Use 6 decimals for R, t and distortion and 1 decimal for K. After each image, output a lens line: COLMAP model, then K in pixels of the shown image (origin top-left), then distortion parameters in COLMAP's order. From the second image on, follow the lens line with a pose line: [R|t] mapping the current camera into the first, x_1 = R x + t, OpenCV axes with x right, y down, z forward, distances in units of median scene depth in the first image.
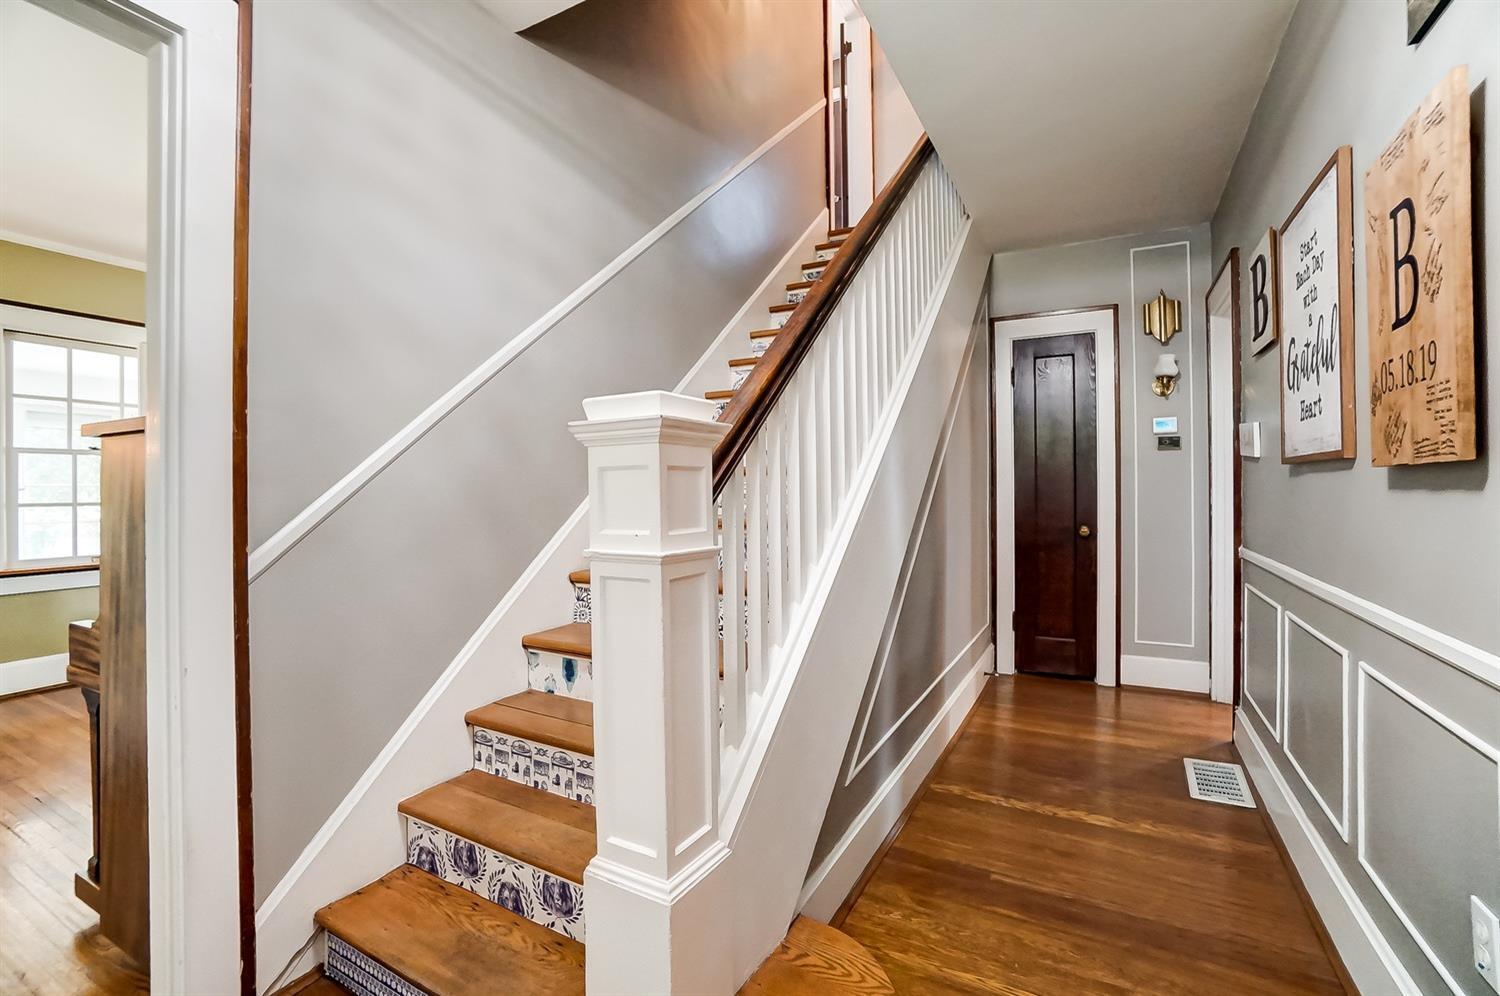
lens RADIAL K [[678.6, 0, 744.3], [0, 678.6, 484.6], [0, 0, 1]] dist [-0.062842, 0.023712]
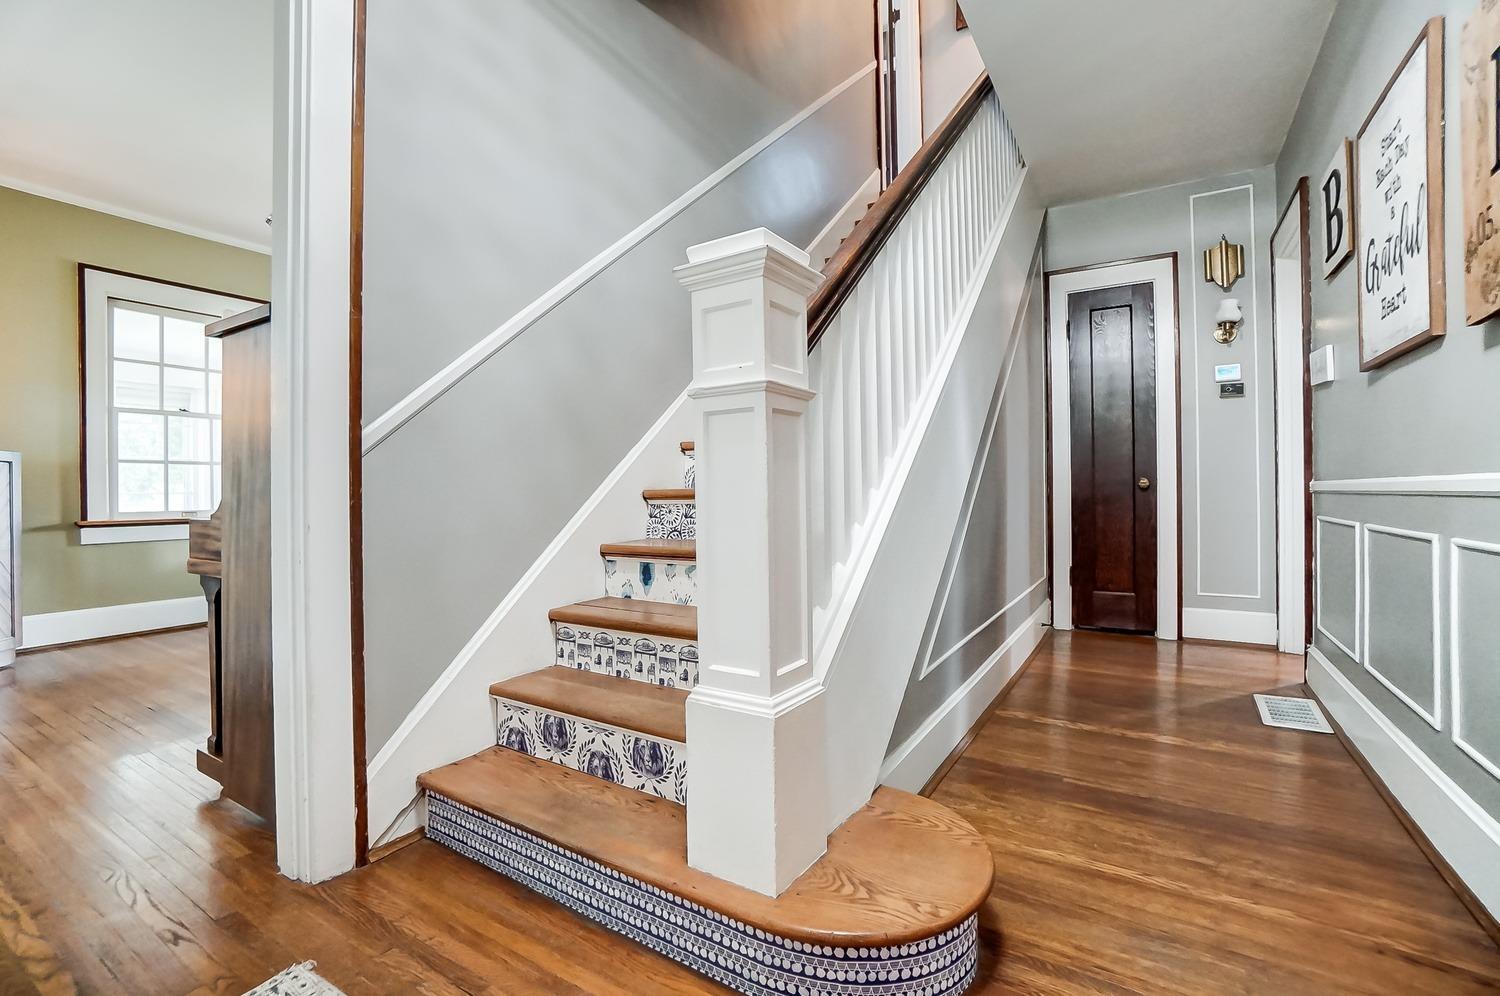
lens RADIAL K [[678.6, 0, 744.3], [0, 678.6, 484.6], [0, 0, 1]] dist [-0.062842, 0.023712]
pose [[0.998445, -0.002351, -0.055696, -0.053220], [0.002293, 0.999997, -0.001105, 0.144771], [0.055699, 0.000975, 0.998447, -0.031498]]
